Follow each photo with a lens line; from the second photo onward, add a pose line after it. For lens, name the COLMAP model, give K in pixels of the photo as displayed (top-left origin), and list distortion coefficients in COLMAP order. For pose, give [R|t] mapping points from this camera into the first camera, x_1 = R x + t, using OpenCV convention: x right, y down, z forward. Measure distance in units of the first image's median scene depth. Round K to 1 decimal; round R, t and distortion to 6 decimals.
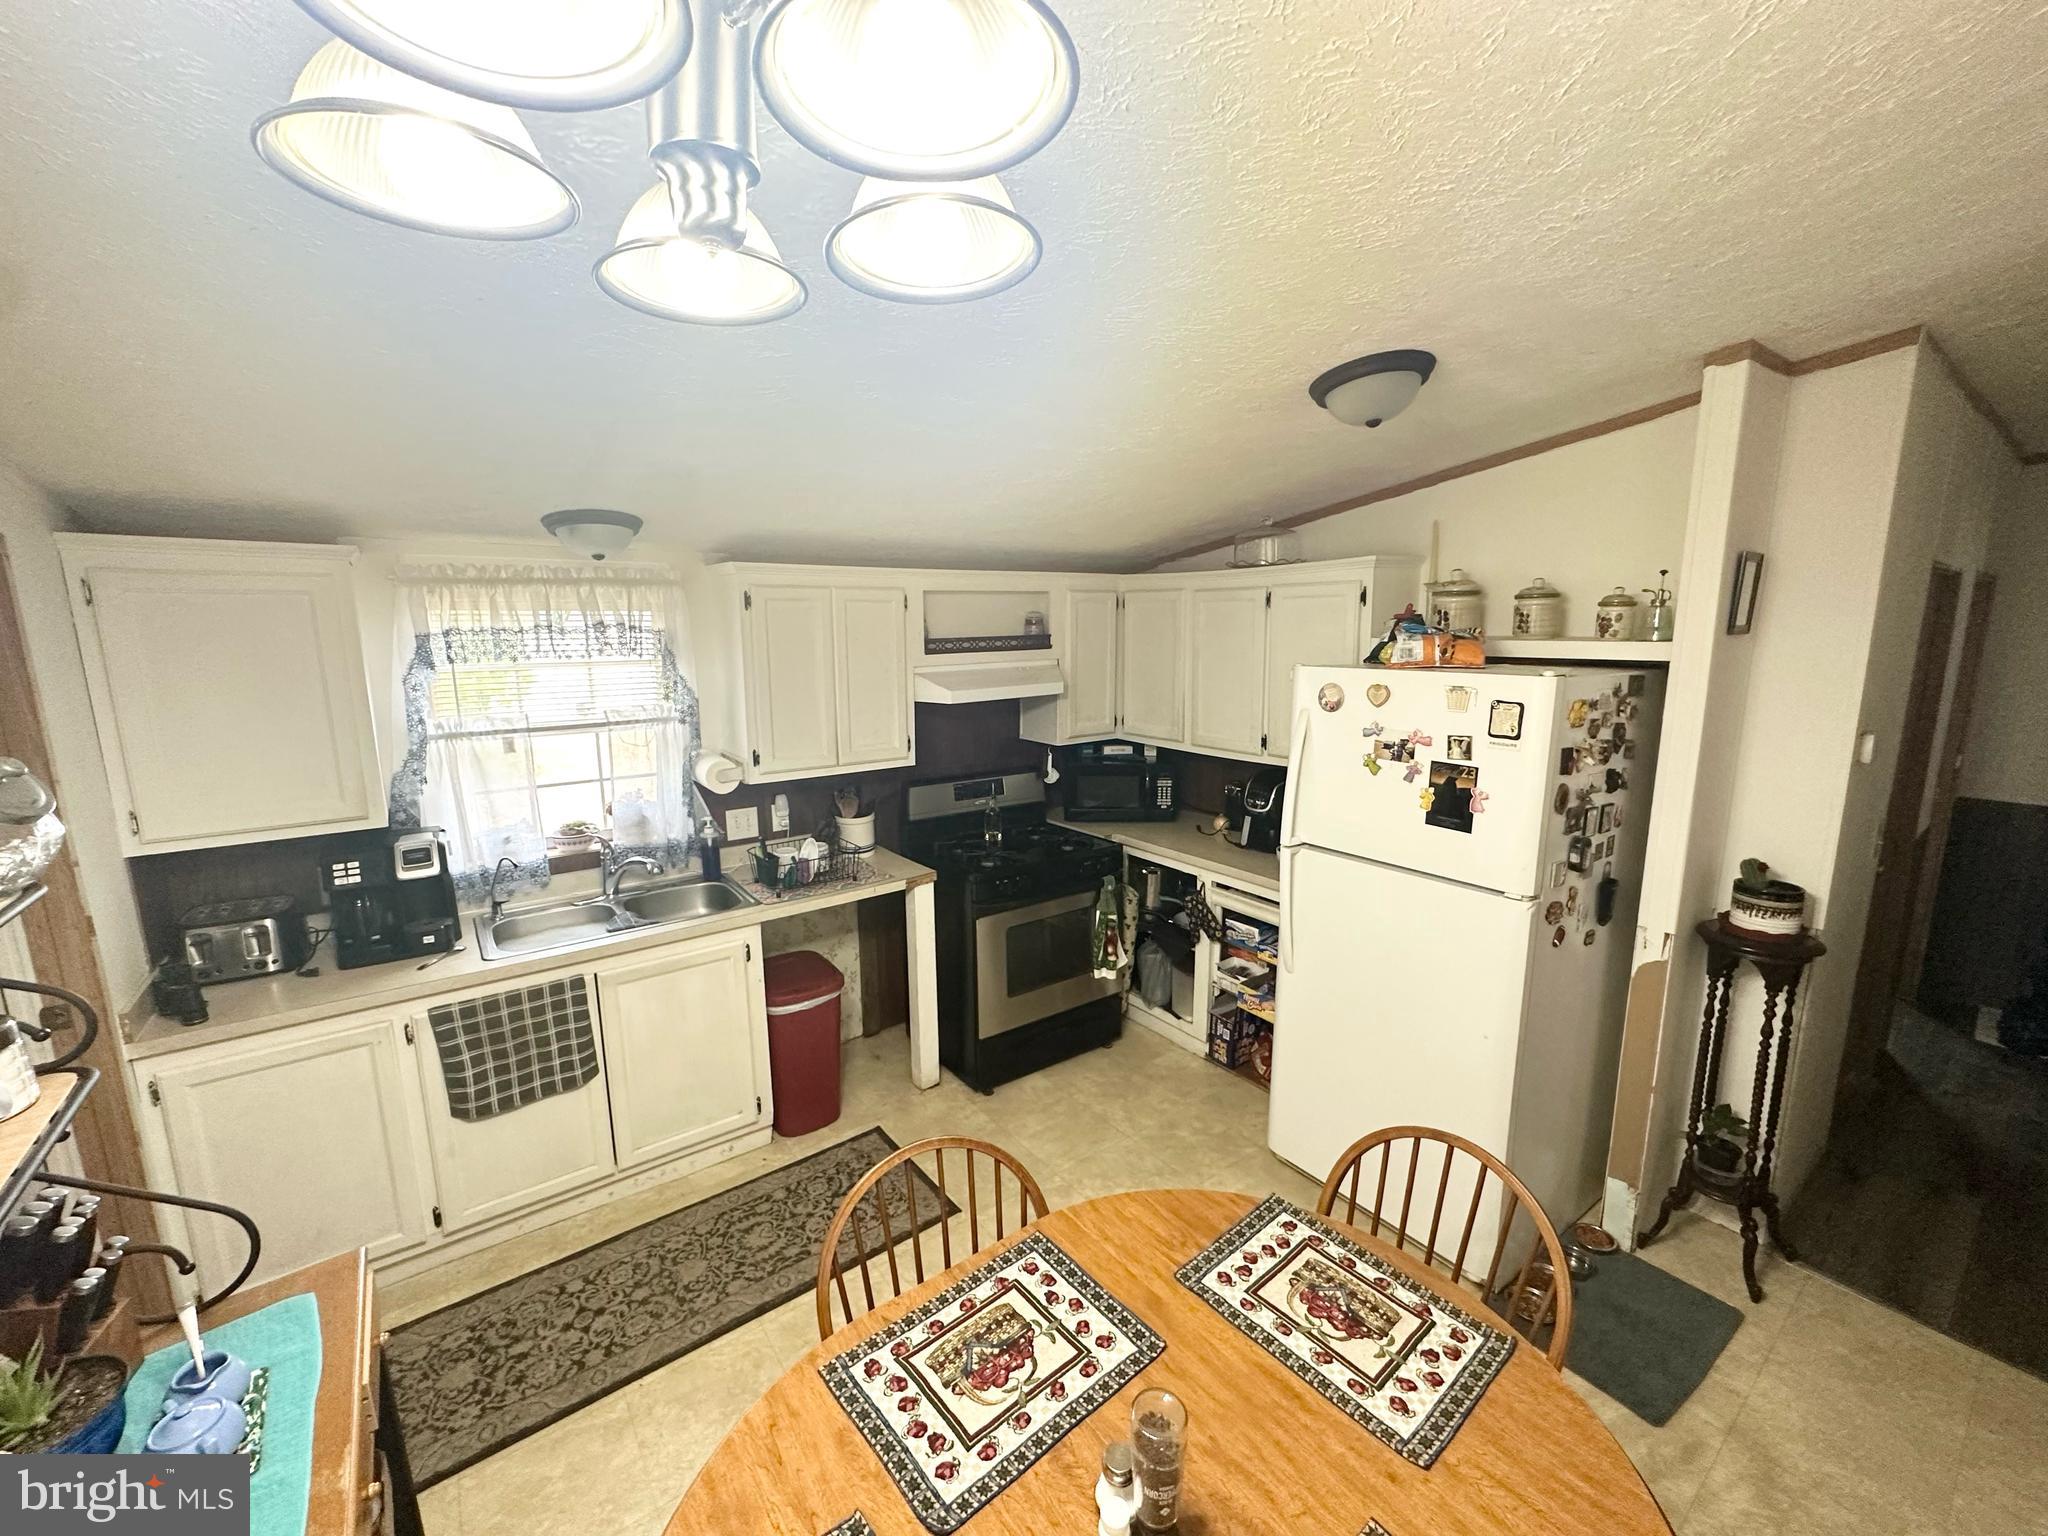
lens RADIAL K [[808.6, 0, 1024.0], [0, 808.6, 768.0], [0, 0, 1]] dist [-0.003549, -0.000147]
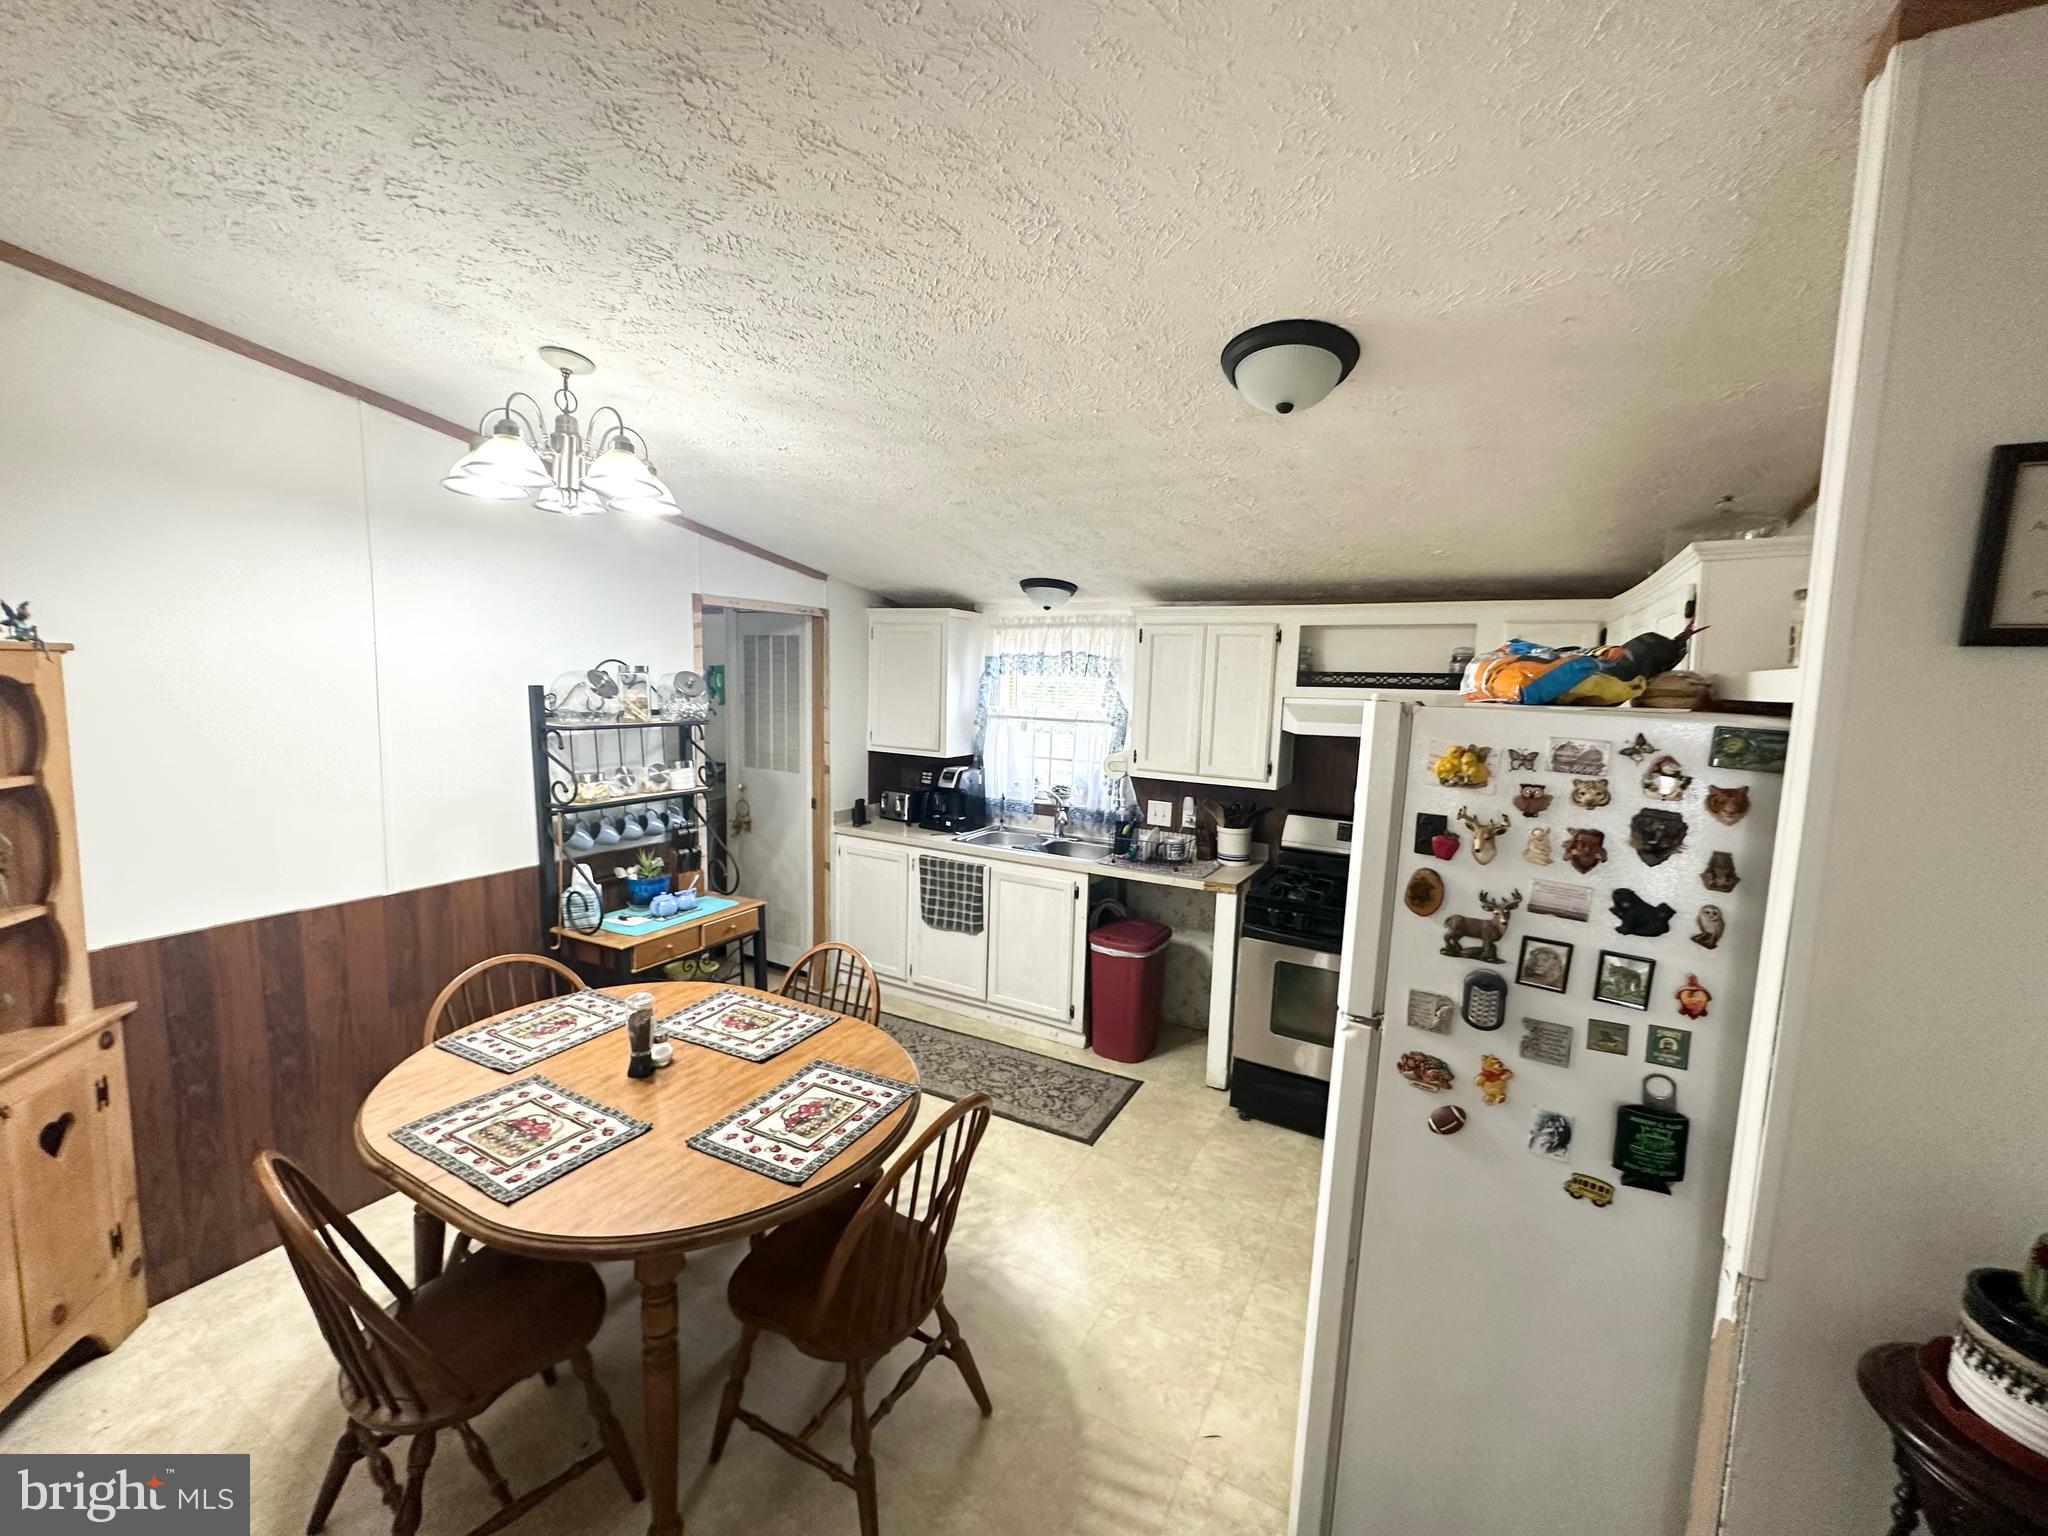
lens RADIAL K [[808.6, 0, 1024.0], [0, 808.6, 768.0], [0, 0, 1]] dist [-0.003549, -0.000147]
pose [[0.422735, 0.125103, -0.897577, 0.899467], [-0.192354, 0.980245, 0.046032, -0.023081], [0.885604, 0.153193, 0.438448, 0.331795]]
